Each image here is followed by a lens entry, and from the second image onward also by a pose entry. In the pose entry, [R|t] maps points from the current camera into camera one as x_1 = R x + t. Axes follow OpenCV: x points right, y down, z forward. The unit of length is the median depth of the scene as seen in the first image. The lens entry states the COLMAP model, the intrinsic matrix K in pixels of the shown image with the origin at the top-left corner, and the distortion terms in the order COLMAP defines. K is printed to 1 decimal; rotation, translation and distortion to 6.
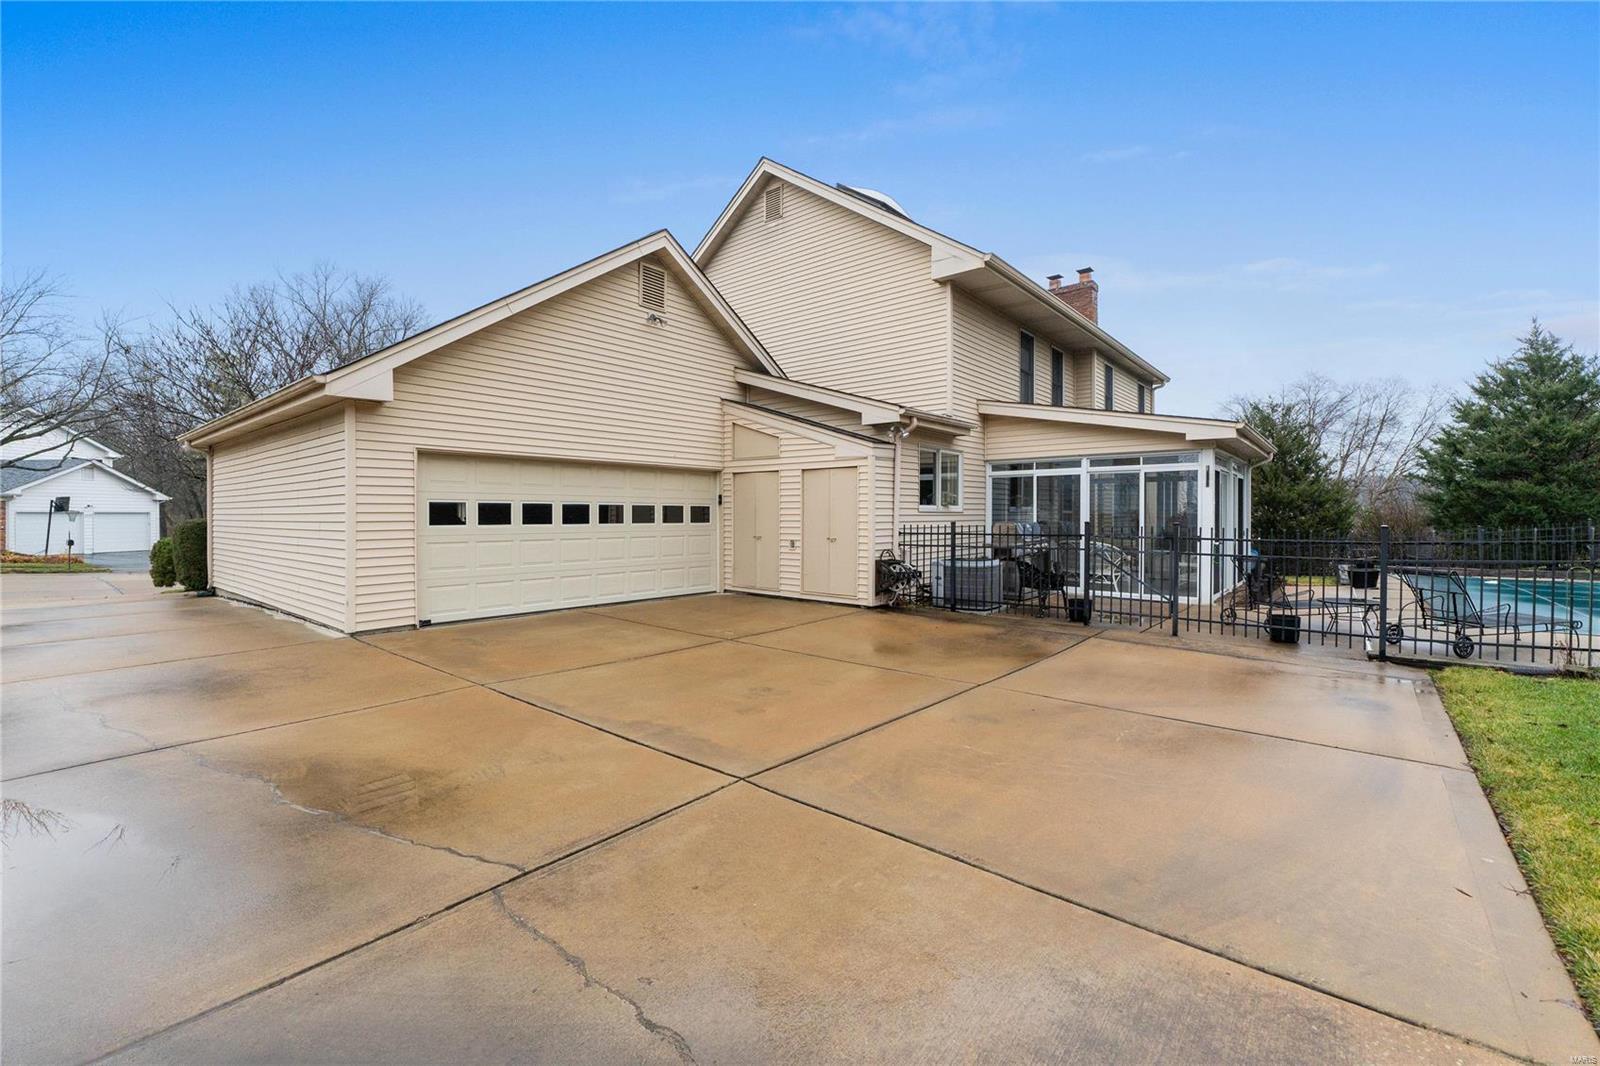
lens RADIAL K [[673.3, 0, 817.9], [0, 673.3, 516.9], [0, 0, 1]] dist [-0.000555, -0.000080]
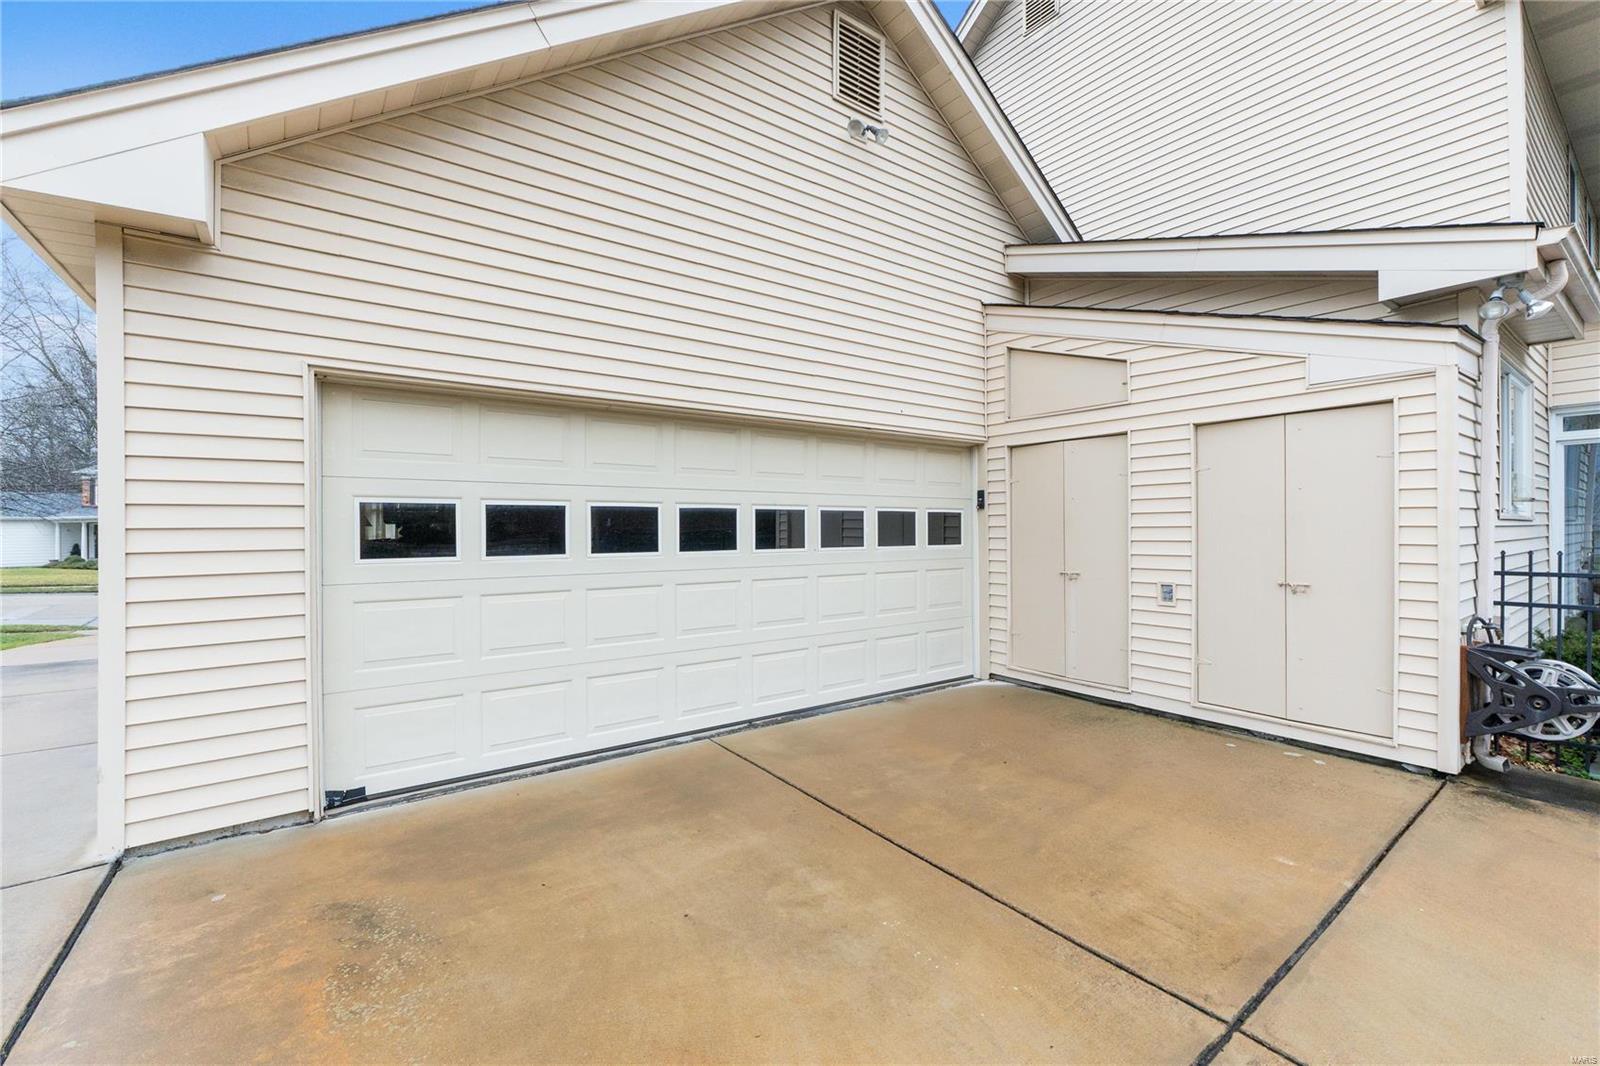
lens RADIAL K [[673.0, 0, 800.0], [0, 673.0, 533.0], [0, 0, 1]] dist [-0.001049, -0.000153]
pose [[0.965196, -0.005555, -0.261469, -0.157946], [0.006228, 0.999979, 0.001746, -0.001854], [0.261453, -0.003314, 0.965210, 0.508641]]
